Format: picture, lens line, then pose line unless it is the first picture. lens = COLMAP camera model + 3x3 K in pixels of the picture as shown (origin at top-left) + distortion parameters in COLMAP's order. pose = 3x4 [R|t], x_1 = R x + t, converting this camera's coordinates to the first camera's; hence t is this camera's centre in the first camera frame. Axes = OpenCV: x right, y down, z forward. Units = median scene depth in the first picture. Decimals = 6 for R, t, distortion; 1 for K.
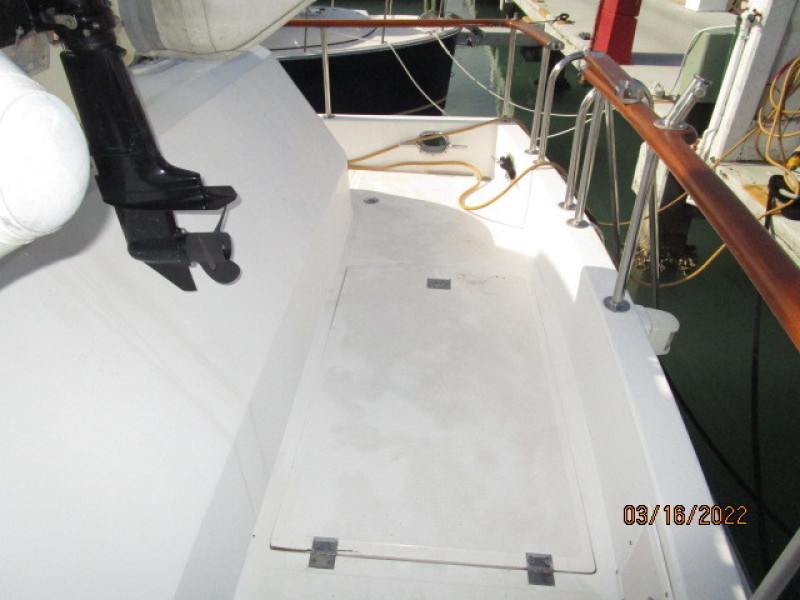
lens RADIAL K [[559.7, 0, 395.9], [0, 559.7, 298.4], [0, 0, 1]] dist [-0.034739, 0.007340]
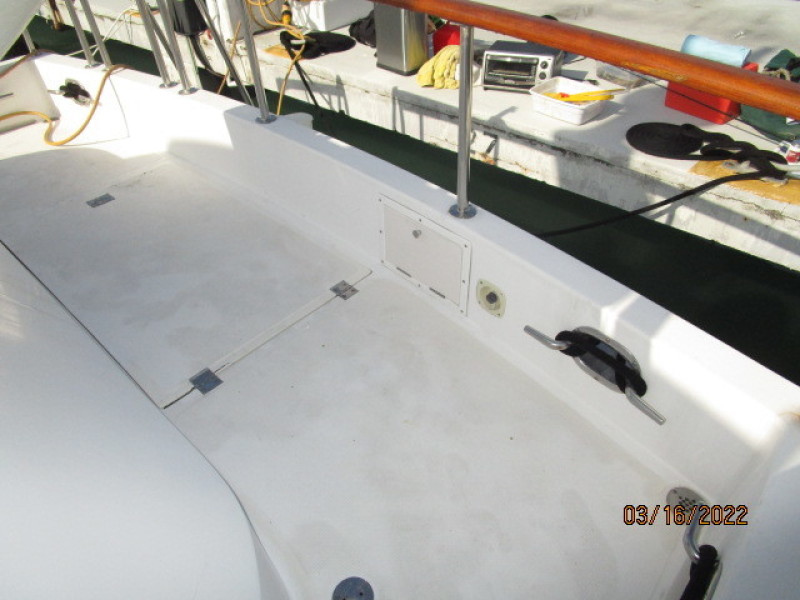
lens RADIAL K [[559.7, 0, 395.9], [0, 559.7, 298.4], [0, 0, 1]] dist [-0.034739, 0.007340]
pose [[0.620222, -0.522817, 0.584797, -0.217950], [0.476376, 0.843330, 0.248717, 0.103453], [-0.623210, 0.124324, 0.772109, -0.062213]]
